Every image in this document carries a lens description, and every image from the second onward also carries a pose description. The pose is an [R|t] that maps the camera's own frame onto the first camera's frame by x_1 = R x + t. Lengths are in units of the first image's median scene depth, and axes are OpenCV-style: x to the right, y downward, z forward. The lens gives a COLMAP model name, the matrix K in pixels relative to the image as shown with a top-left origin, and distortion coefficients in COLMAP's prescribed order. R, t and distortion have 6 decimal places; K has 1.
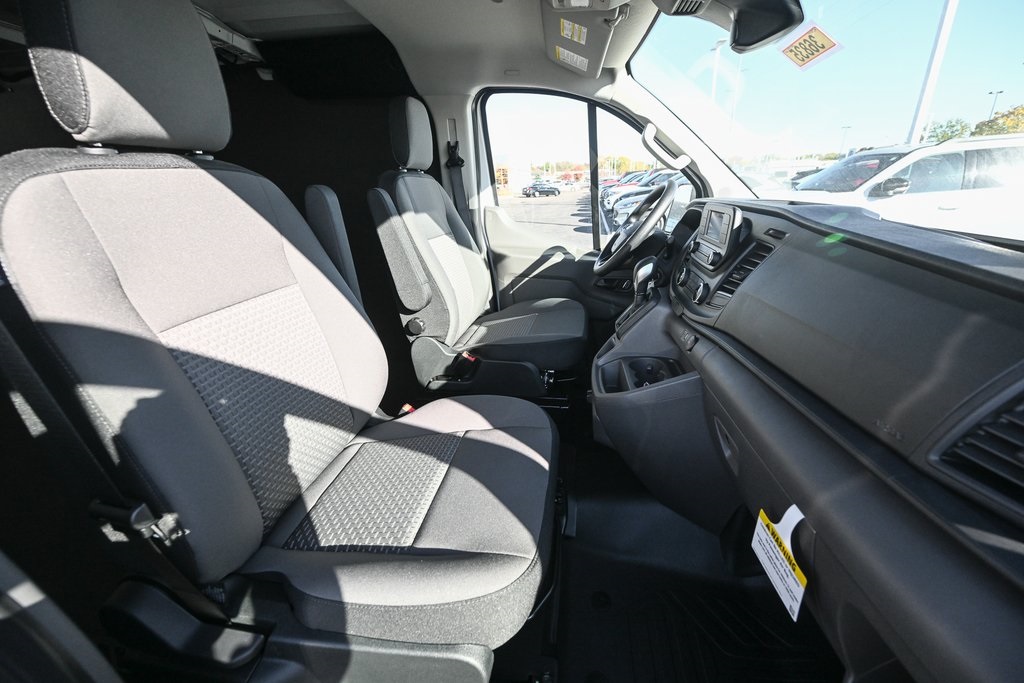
lens RADIAL K [[401.3, 0, 513.9], [0, 401.3, 341.5], [0, 0, 1]] dist [-0.001006, 0.000162]
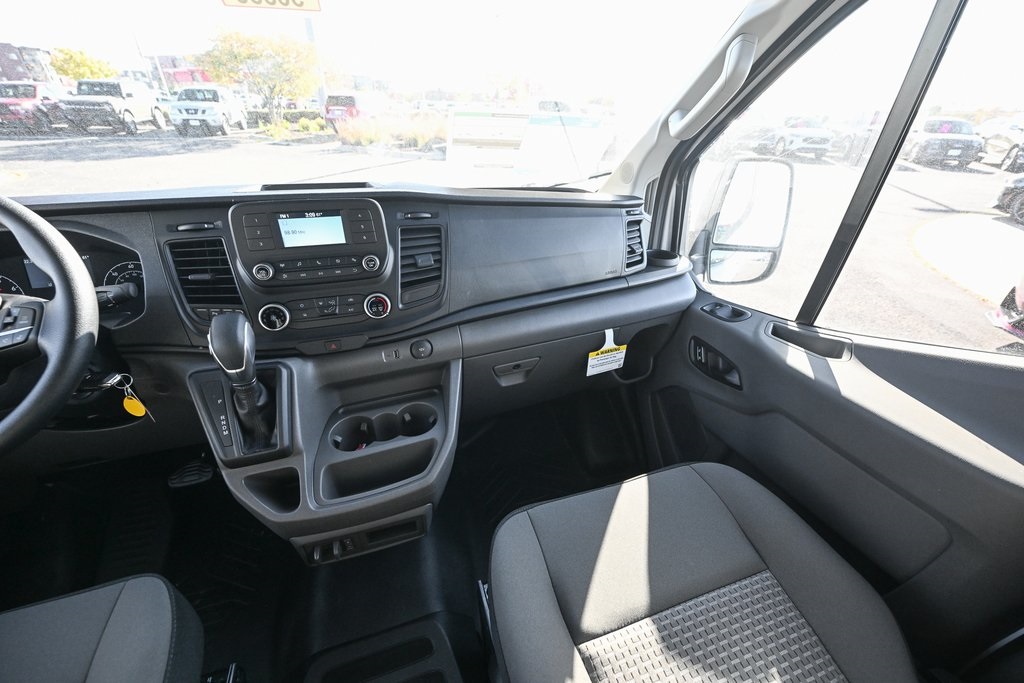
lens RADIAL K [[401.3, 0, 513.2], [0, 401.3, 337.4], [0, 0, 1]] dist [-0.001006, 0.000162]
pose [[-0.476771, -0.415353, 0.774707, -0.225743], [0.311109, 0.744546, 0.590646, -0.314016], [-0.822132, 0.522621, -0.225757, 0.656701]]
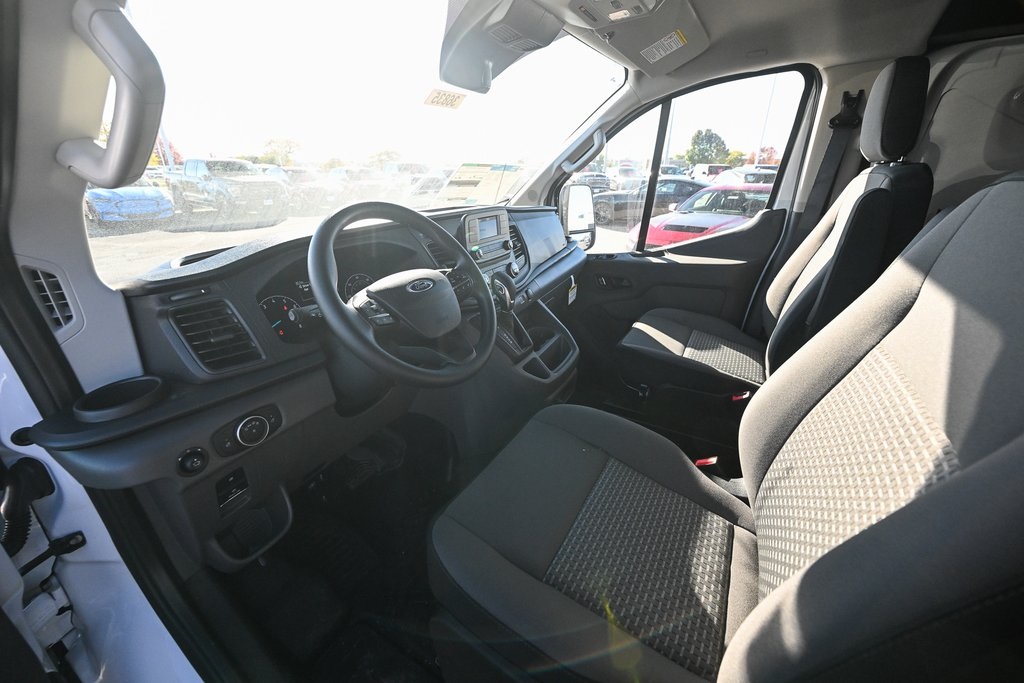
lens RADIAL K [[401.3, 0, 509.3], [0, 401.3, 338.7], [0, 0, 1]] dist [-0.001006, 0.000162]
pose [[-0.938612, -0.098518, 0.330607, -0.007655], [0.156702, 0.732017, 0.663020, -0.584556], [-0.307330, 0.674125, -0.671642, 1.404066]]
